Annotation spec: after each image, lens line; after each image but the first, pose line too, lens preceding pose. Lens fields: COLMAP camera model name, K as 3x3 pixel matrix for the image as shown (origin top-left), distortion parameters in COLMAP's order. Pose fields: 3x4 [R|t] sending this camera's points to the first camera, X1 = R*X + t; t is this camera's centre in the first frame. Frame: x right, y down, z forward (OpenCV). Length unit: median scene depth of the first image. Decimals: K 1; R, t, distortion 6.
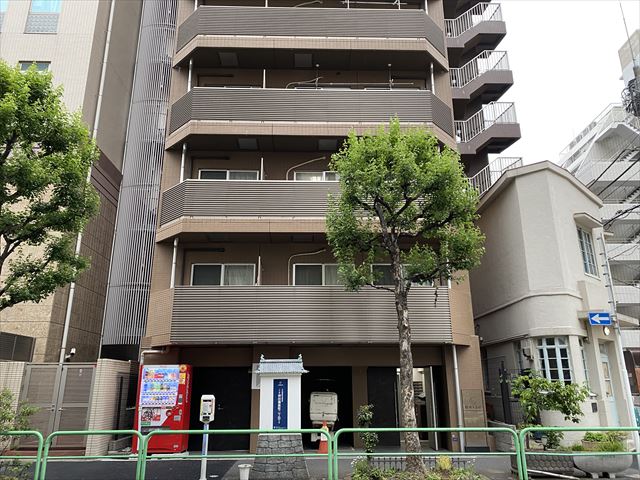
lens RADIAL K [[491.4, 0, 320.0], [0, 491.4, 240.0], [0, 0, 1]] dist [0.046807, -0.043989]
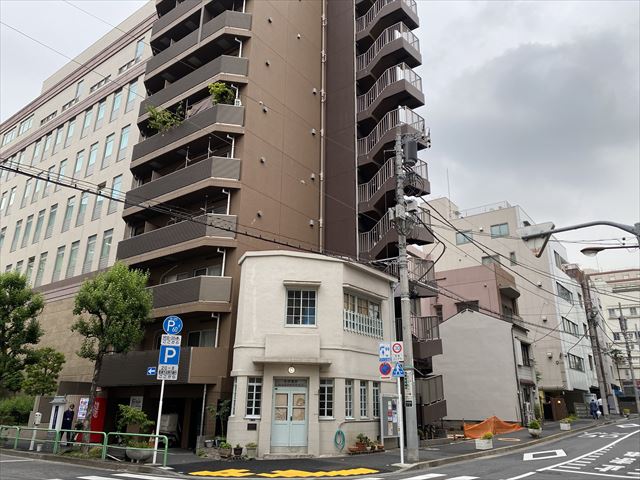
lens RADIAL K [[494.2, 0, 319.7], [0, 494.2, 239.6], [0, 0, 1]] dist [-0.008844, -0.004697]
pose [[0.784150, -0.190614, -0.590572, 1.433671], [0.166596, 0.981385, -0.095550, -0.022329], [0.597792, -0.023461, 0.801308, -0.009538]]
